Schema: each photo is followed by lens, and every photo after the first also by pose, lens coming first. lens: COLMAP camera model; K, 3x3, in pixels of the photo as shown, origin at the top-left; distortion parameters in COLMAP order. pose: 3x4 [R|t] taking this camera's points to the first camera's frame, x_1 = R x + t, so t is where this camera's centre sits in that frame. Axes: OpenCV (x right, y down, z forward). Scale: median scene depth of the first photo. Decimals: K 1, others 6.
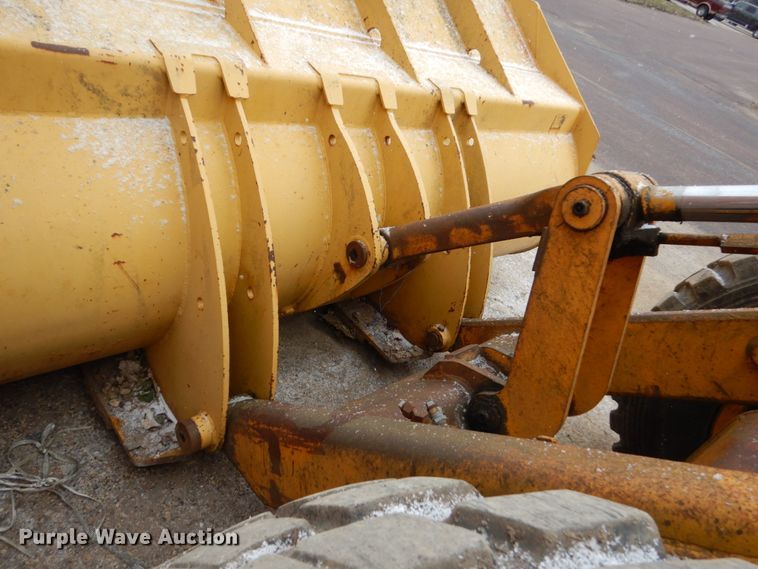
lens RADIAL K [[543.6, 0, 379.0], [0, 543.6, 284.5], [0, 0, 1]] dist [-0.000078, 0.001961]
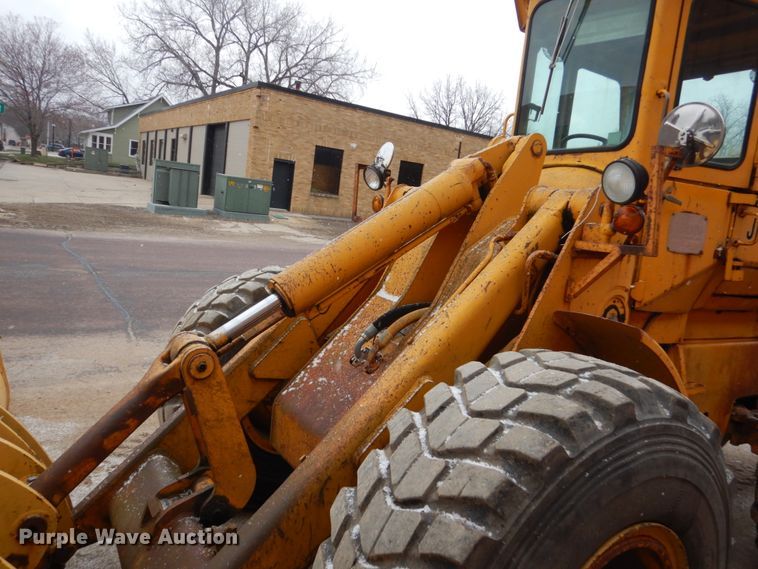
lens RADIAL K [[543.6, 0, 379.0], [0, 543.6, 284.5], [0, 0, 1]] dist [-0.000078, 0.001961]
pose [[0.191231, -0.445127, 0.874810, -0.756325], [0.540161, 0.791886, 0.284856, -0.441550], [-0.819547, 0.418065, 0.391873, -0.210234]]
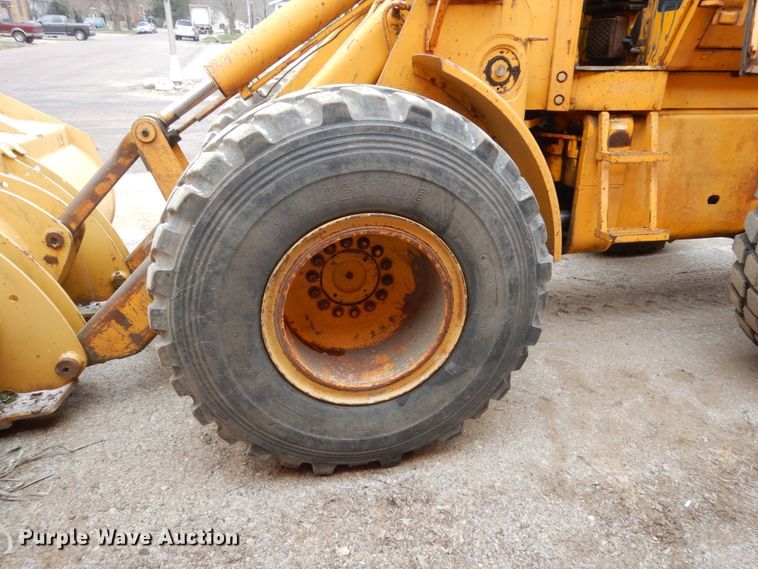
lens RADIAL K [[543.6, 0, 379.0], [0, 543.6, 284.5], [0, 0, 1]] dist [-0.000078, 0.001961]
pose [[0.457074, -0.635272, 0.622506, -0.845606], [0.650445, 0.716107, 0.253204, 0.316771], [-0.606634, 0.289173, 0.740523, -0.935820]]
